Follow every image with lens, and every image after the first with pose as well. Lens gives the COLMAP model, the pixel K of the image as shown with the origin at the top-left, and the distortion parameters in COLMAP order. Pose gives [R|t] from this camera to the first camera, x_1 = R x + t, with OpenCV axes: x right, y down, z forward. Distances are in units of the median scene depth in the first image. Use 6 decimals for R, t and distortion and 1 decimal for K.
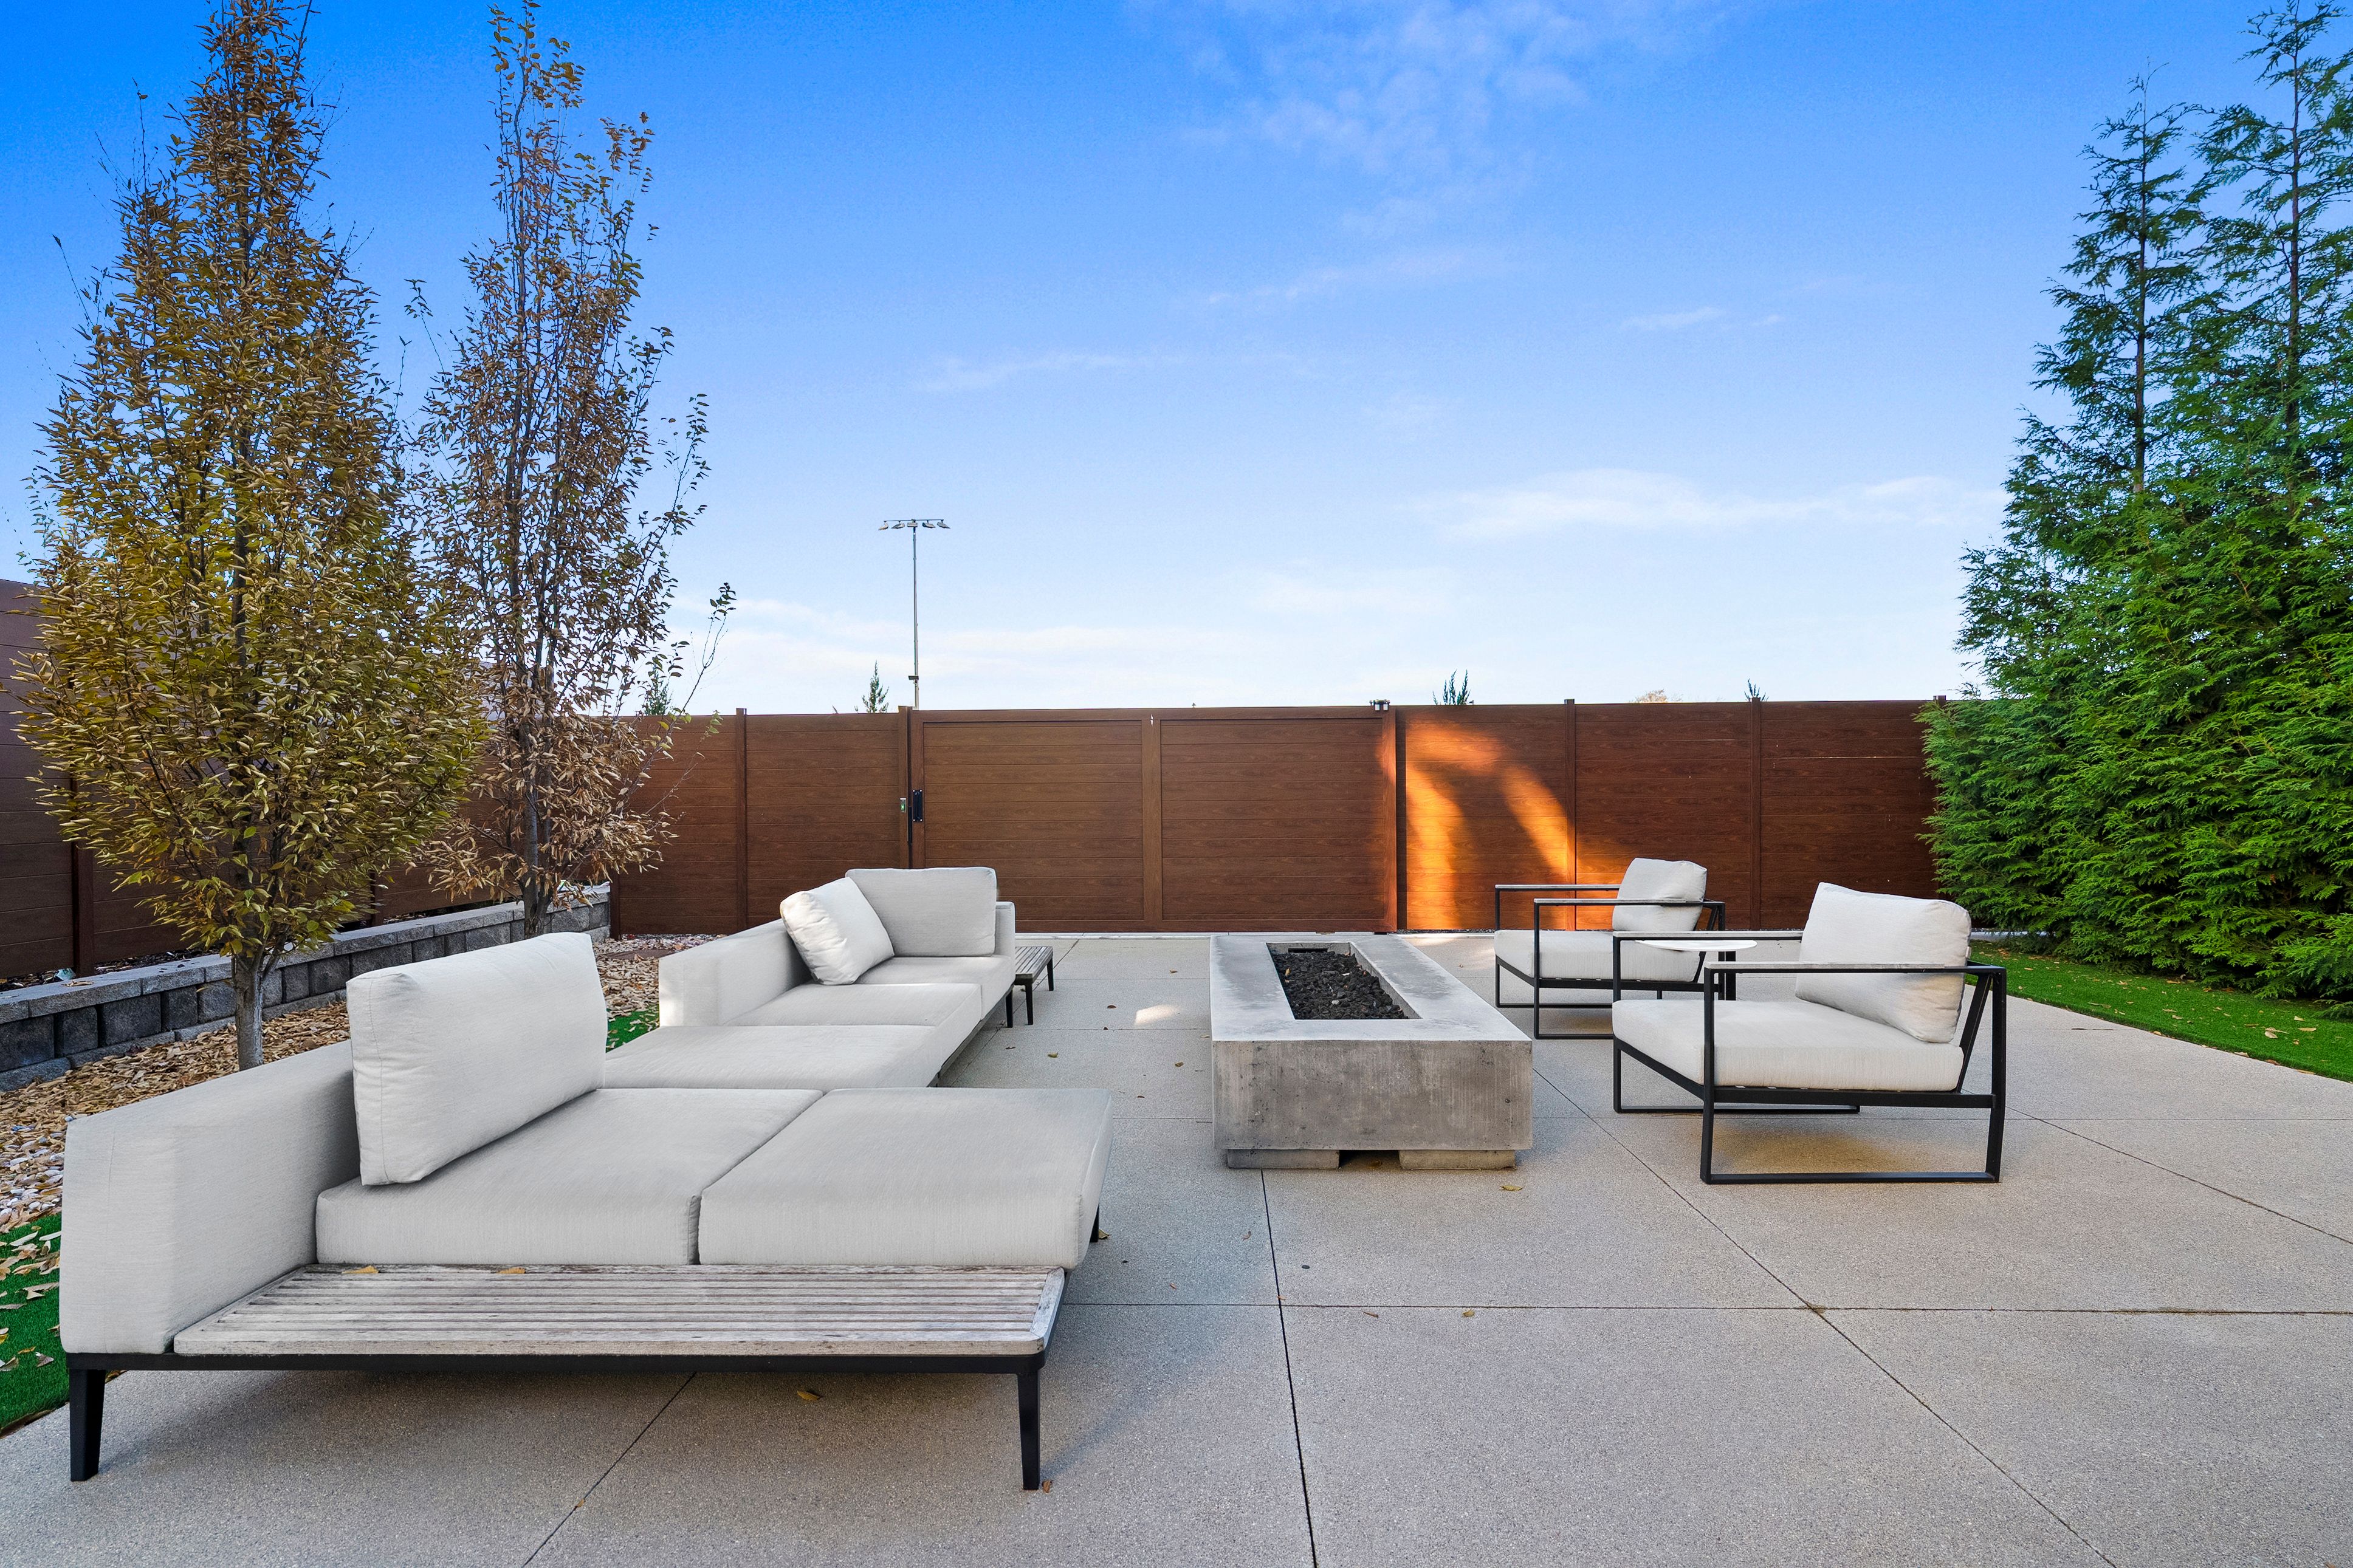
lens RADIAL K [[1070.8, 0, 1175.6], [0, 1070.8, 778.2], [0, 0, 1]] dist [0.000832, -0.000127]
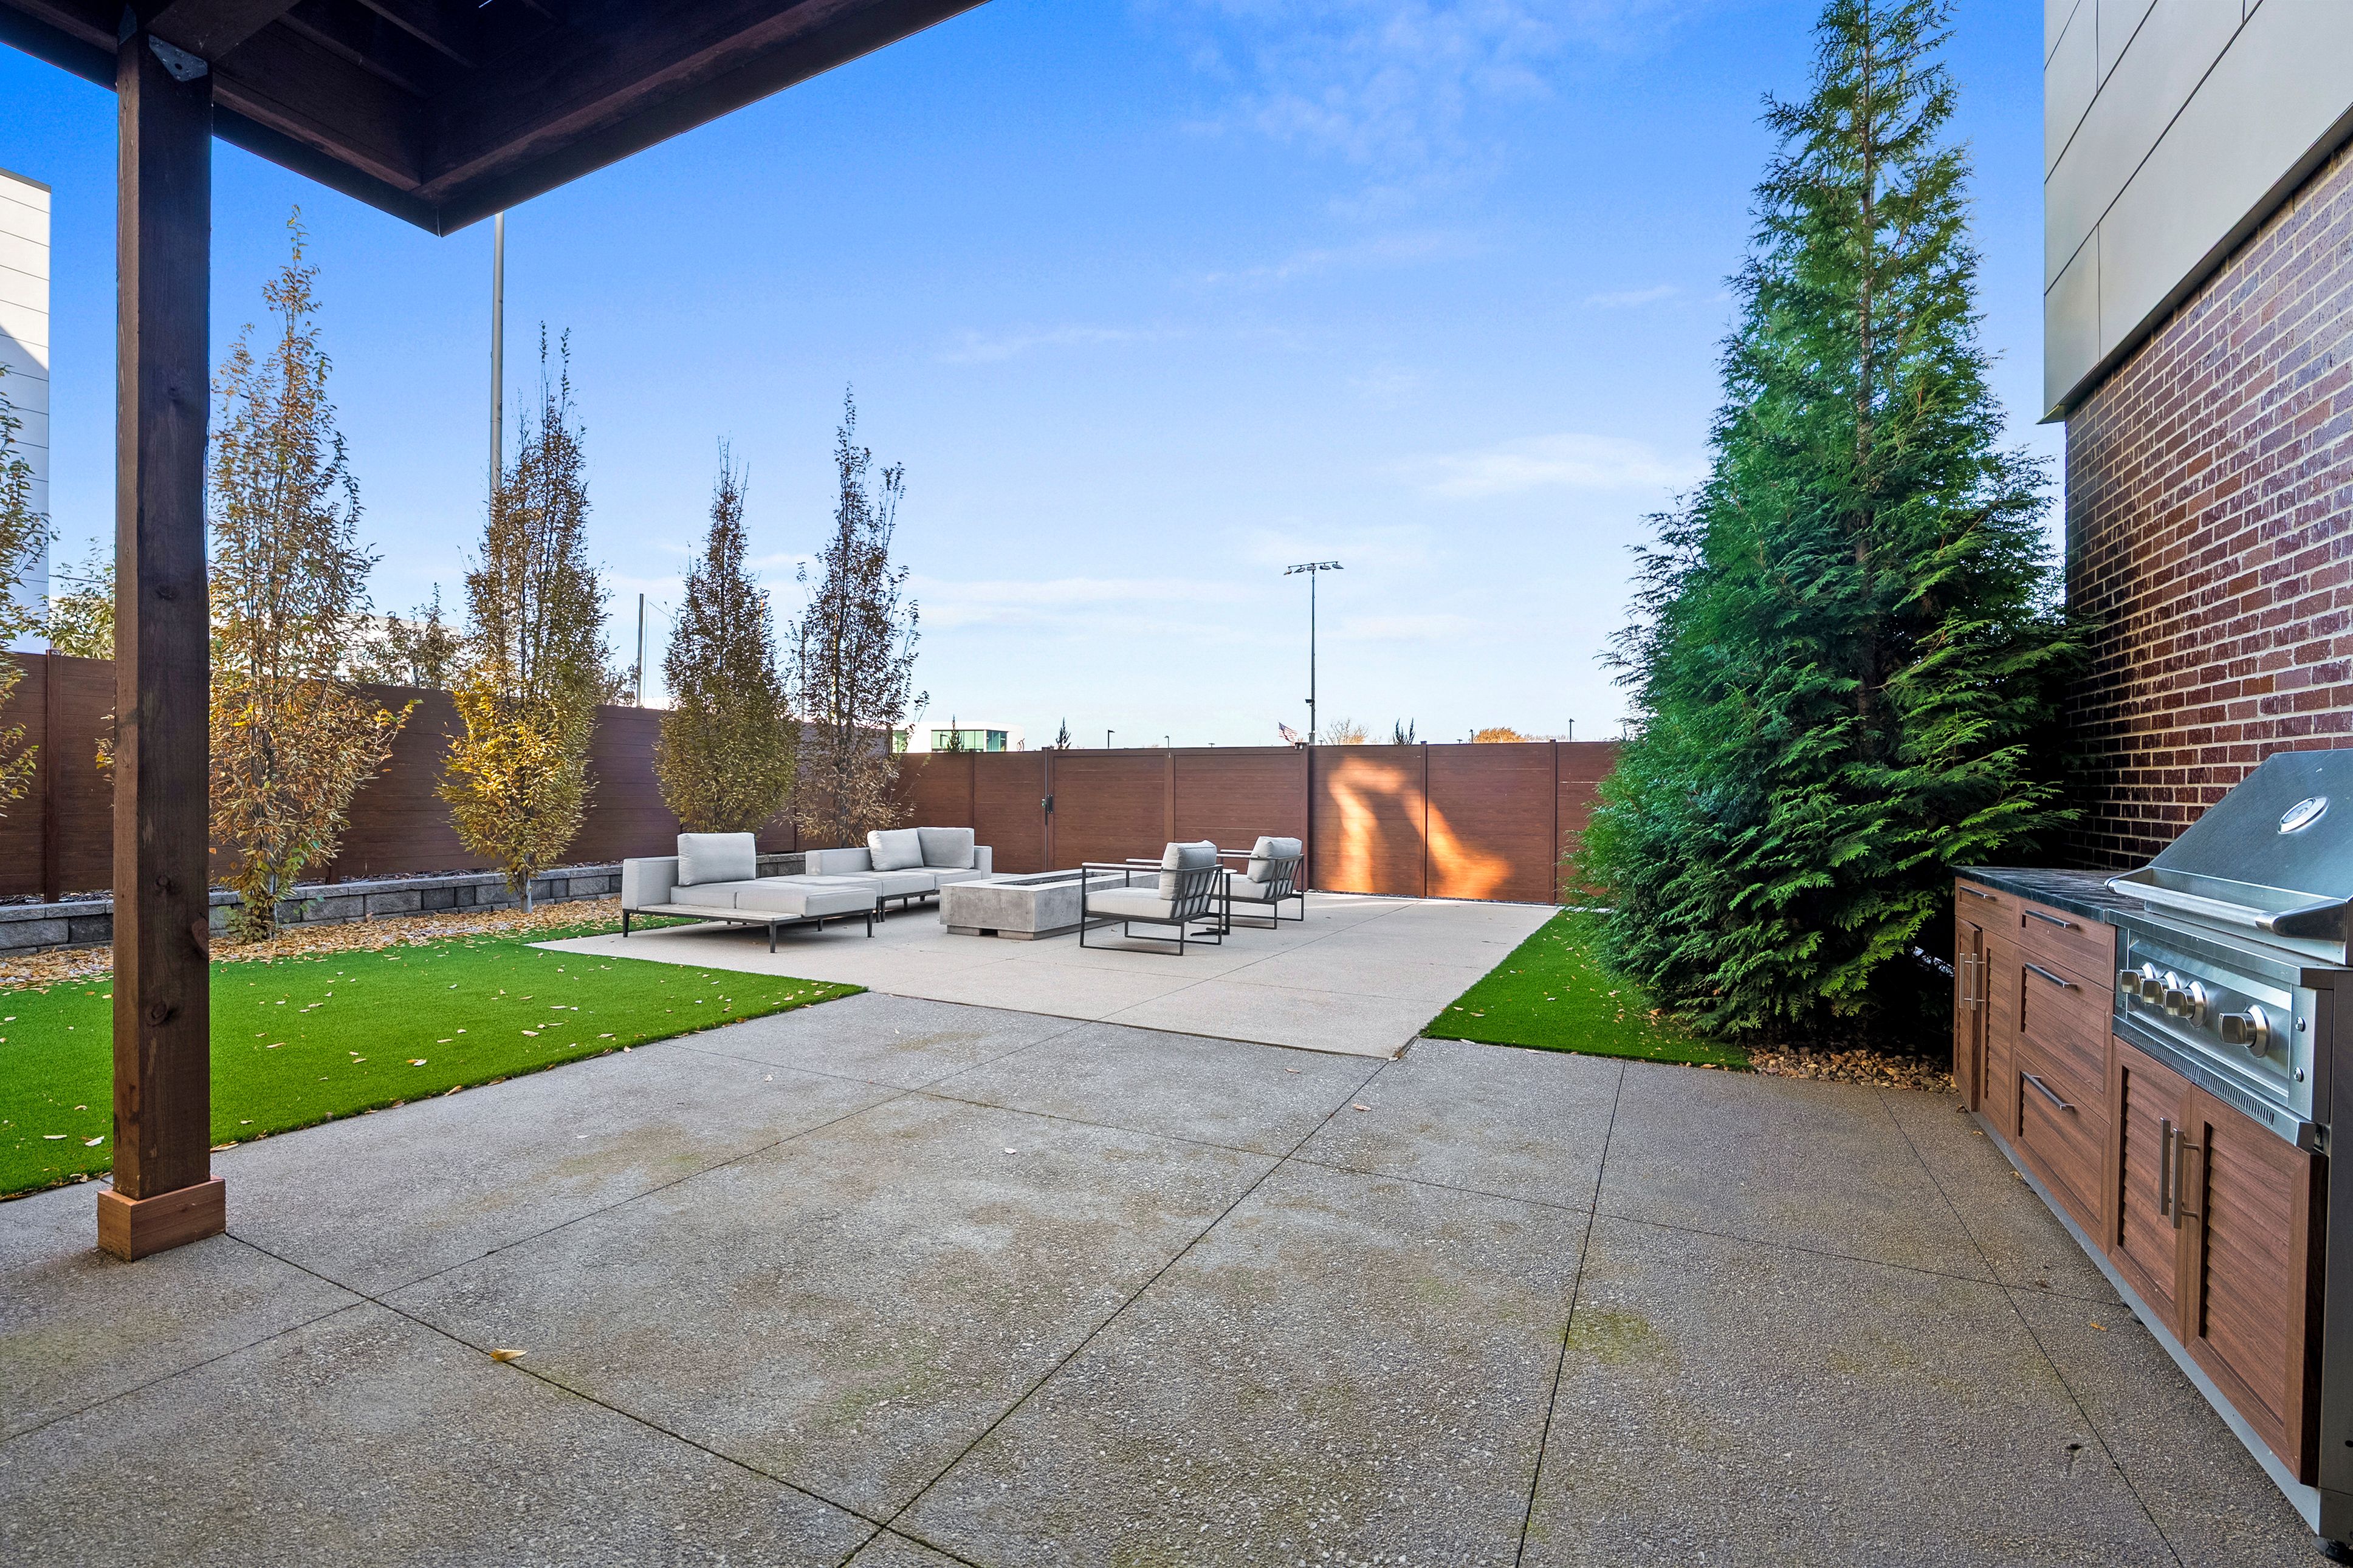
lens RADIAL K [[1022.5, 0, 1172.5], [0, 1022.5, 789.0], [0, 0, 1]] dist [0.001779, -0.000212]
pose [[0.905203, 0.014201, -0.424741, 0.833570], [-0.013677, 0.999897, 0.004283, -0.011338], [0.424759, 0.001932, 0.905305, -0.559712]]
